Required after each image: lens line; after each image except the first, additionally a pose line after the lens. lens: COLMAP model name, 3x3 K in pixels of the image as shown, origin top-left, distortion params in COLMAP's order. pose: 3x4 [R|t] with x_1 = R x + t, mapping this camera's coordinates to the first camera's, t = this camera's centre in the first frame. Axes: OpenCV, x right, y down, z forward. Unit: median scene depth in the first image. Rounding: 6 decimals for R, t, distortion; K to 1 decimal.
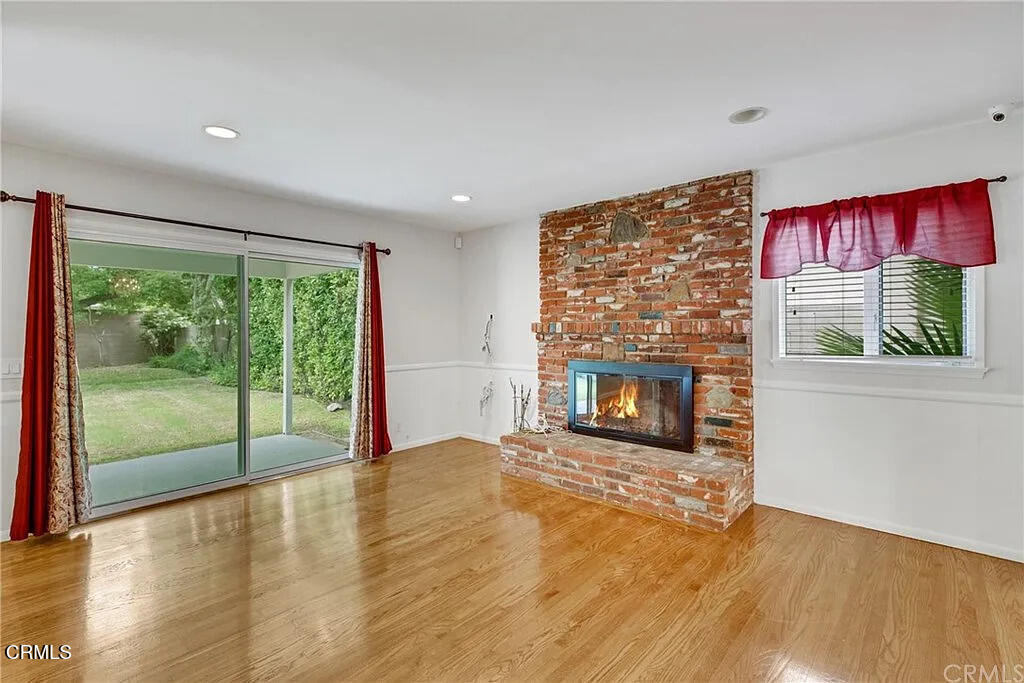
lens RADIAL K [[467.0, 0, 521.9], [0, 467.0, 327.6], [0, 0, 1]] dist [0.006646, -0.004310]
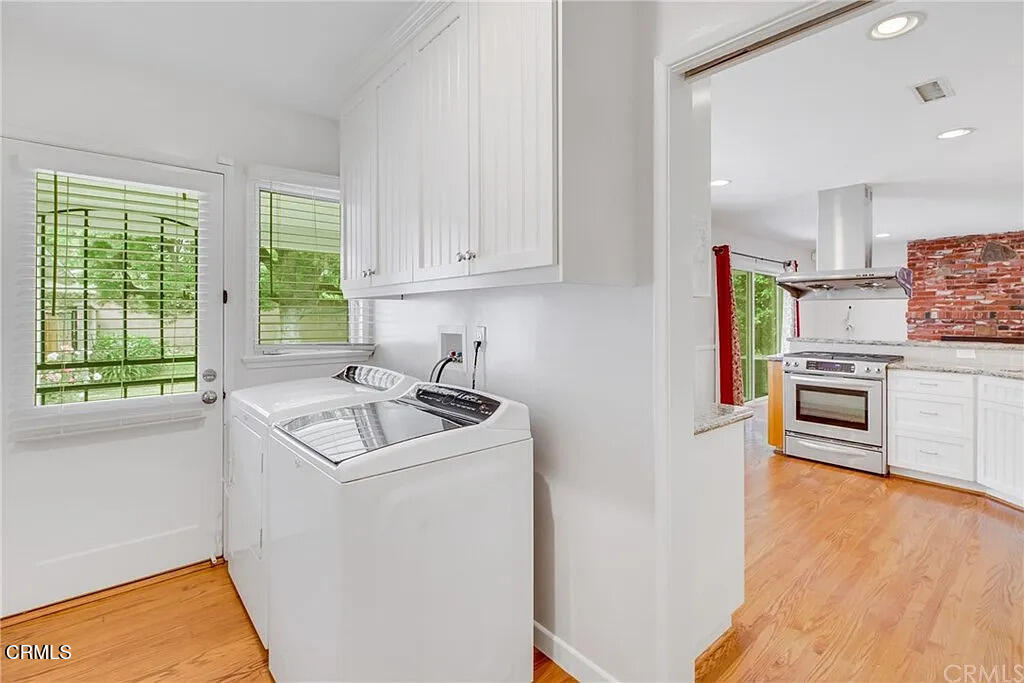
lens RADIAL K [[467.0, 0, 540.3], [0, 467.0, 316.0], [0, 0, 1]] dist [0.006646, -0.004310]
pose [[0.993890, 0.003833, -0.110306, -1.116524], [-0.003647, 0.999992, 0.001886, 0.005526], [0.110312, -0.001472, 0.993896, -0.738794]]
